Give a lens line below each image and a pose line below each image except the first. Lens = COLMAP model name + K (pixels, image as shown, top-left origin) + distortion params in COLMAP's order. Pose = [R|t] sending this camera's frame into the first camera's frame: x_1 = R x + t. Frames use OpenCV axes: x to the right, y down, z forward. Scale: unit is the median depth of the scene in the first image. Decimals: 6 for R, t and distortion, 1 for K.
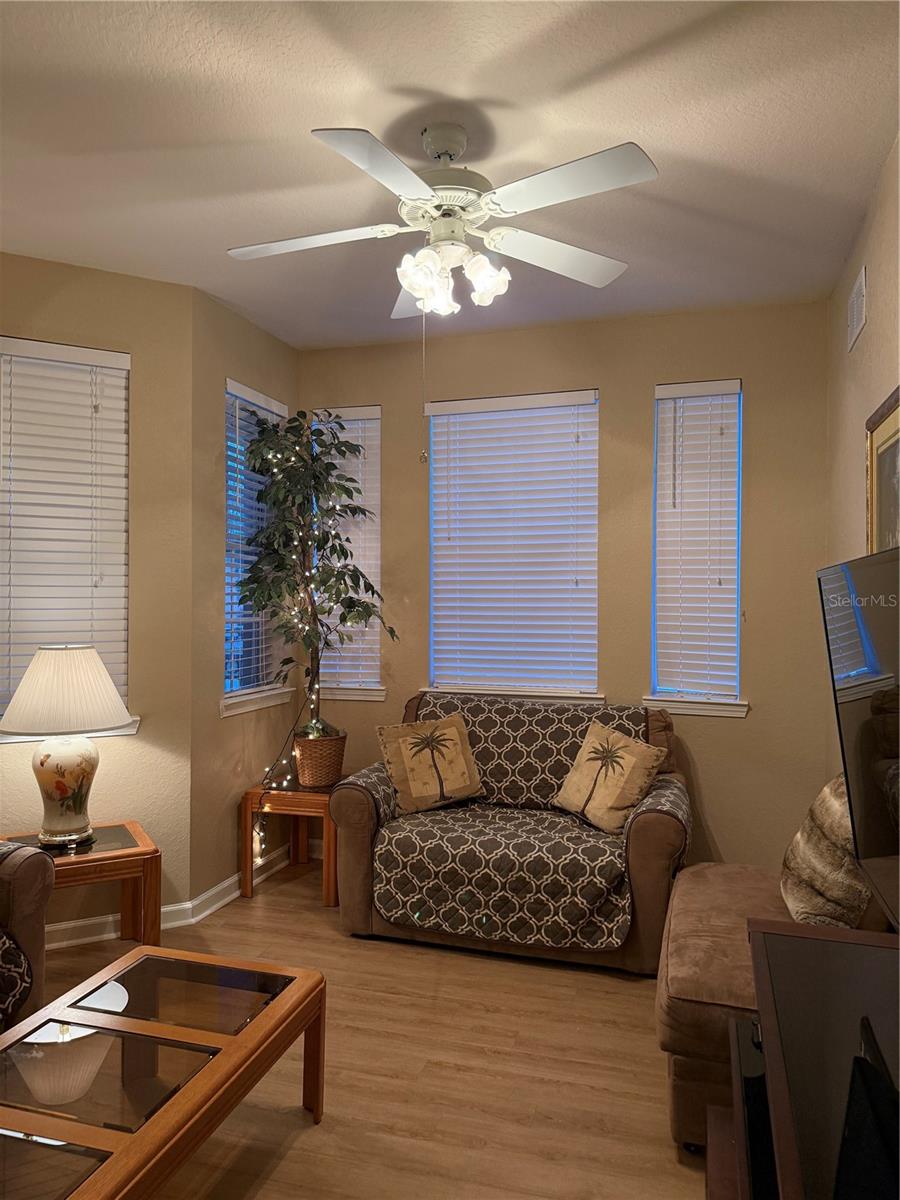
lens RADIAL K [[839.4, 0, 444.7], [0, 839.4, 599.3], [0, 0, 1]] dist [0.138630, -0.238574]
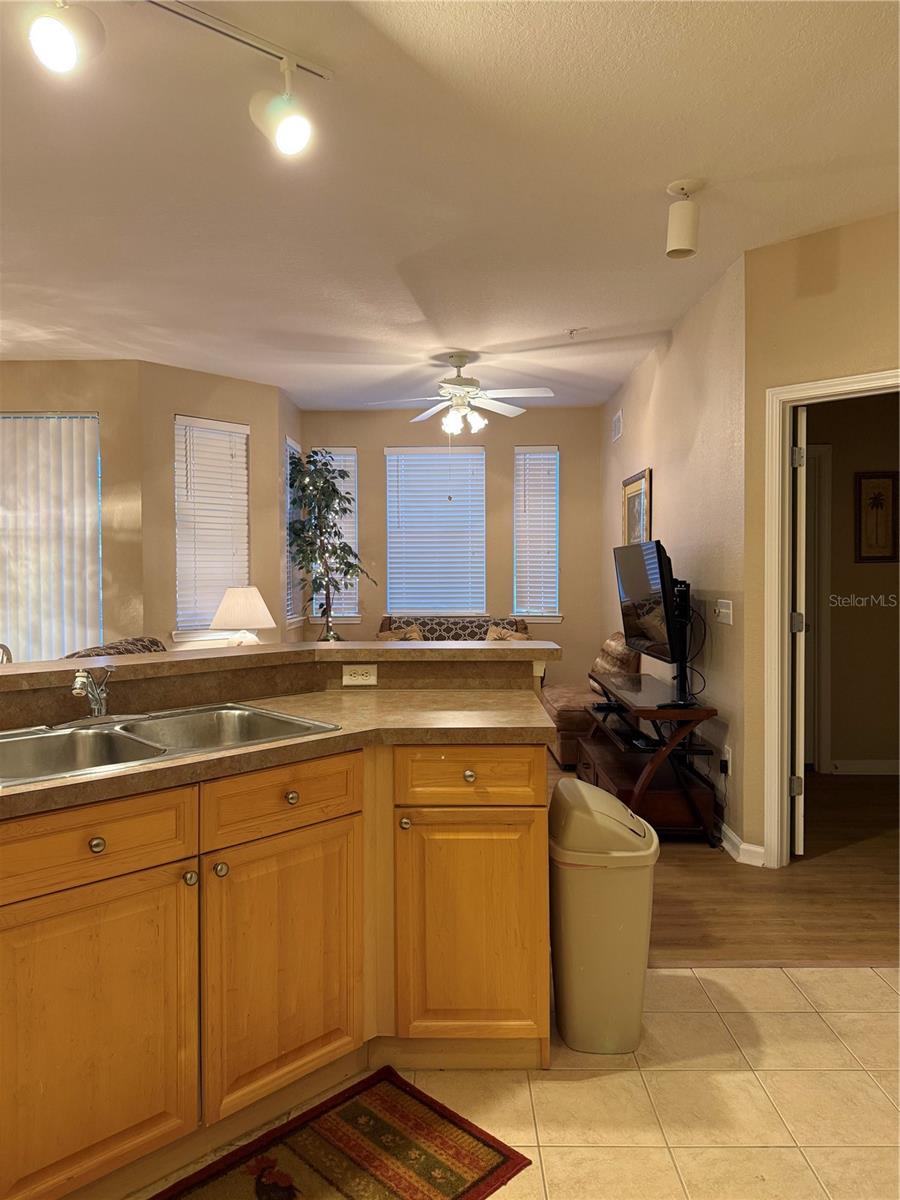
lens RADIAL K [[836.4, 0, 448.4], [0, 836.4, 590.1], [0, 0, 1]] dist [0.096891, -0.149404]
pose [[0.957956, -0.012920, 0.286625, -0.457710], [0.005190, 0.999602, 0.027713, 0.010938], [-0.286869, -0.025061, 0.957642, -0.783830]]
